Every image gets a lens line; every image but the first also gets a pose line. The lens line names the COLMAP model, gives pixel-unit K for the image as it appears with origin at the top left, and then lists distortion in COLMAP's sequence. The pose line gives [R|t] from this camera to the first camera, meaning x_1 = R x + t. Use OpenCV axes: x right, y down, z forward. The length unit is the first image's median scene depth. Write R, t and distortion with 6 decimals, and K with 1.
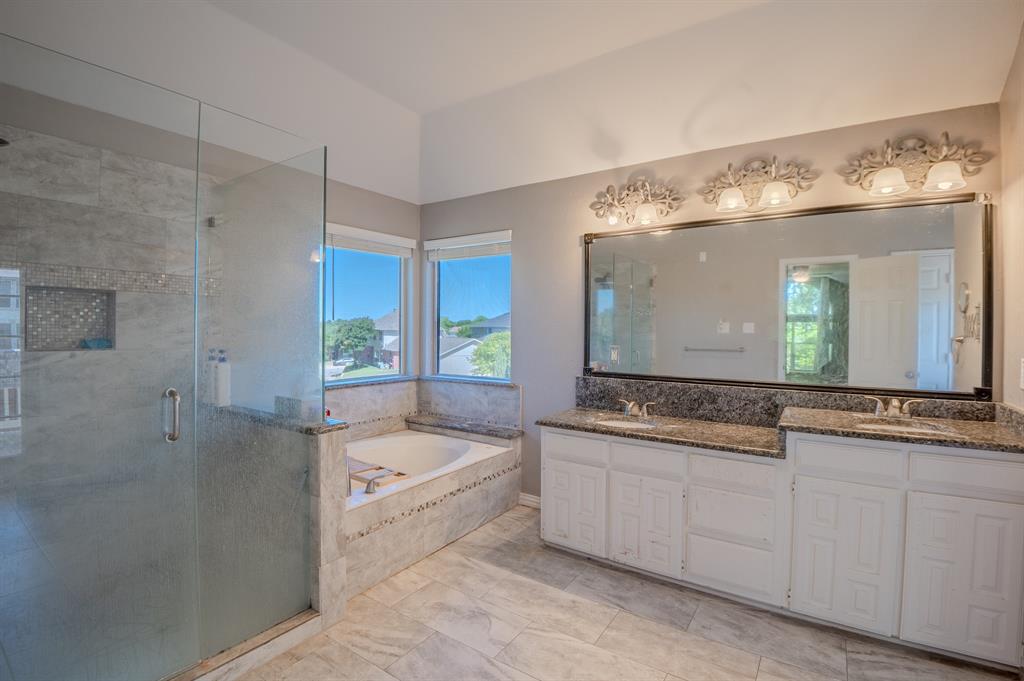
lens RADIAL K [[469.9, 0, 514.4], [0, 469.9, 333.5], [0, 0, 1]] dist [-0.018413, -0.017850]
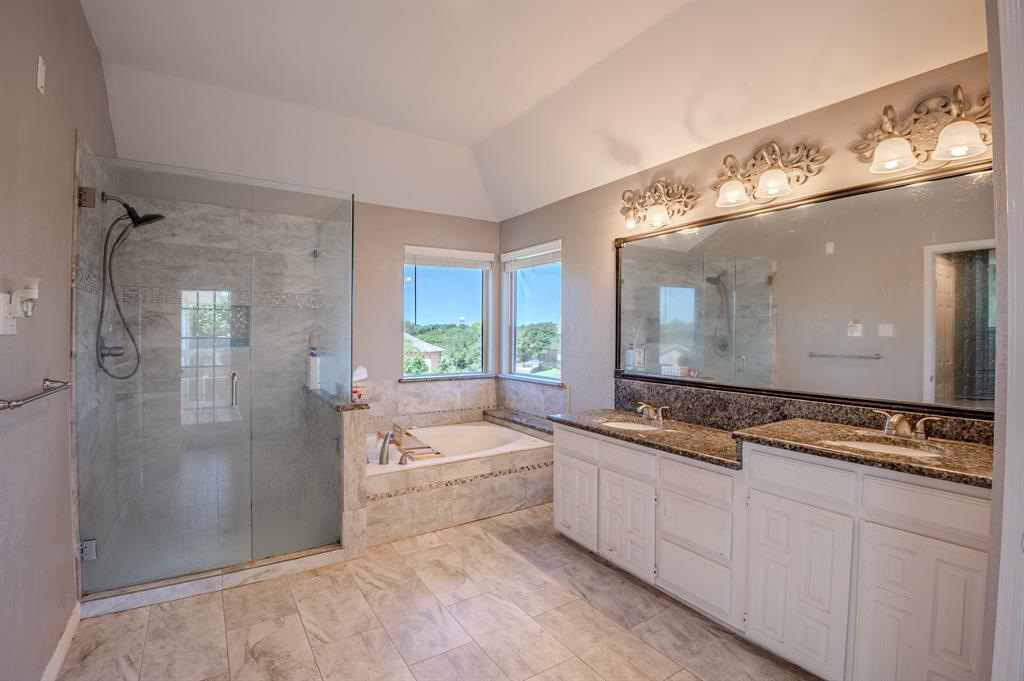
lens RADIAL K [[469.9, 0, 514.4], [0, 469.9, 333.5], [0, 0, 1]] dist [-0.018413, -0.017850]
pose [[0.921708, -0.001293, -0.387881, 0.436370], [-0.001991, 0.999966, -0.008064, 0.003369], [0.387878, 0.008205, 0.921674, -0.032258]]
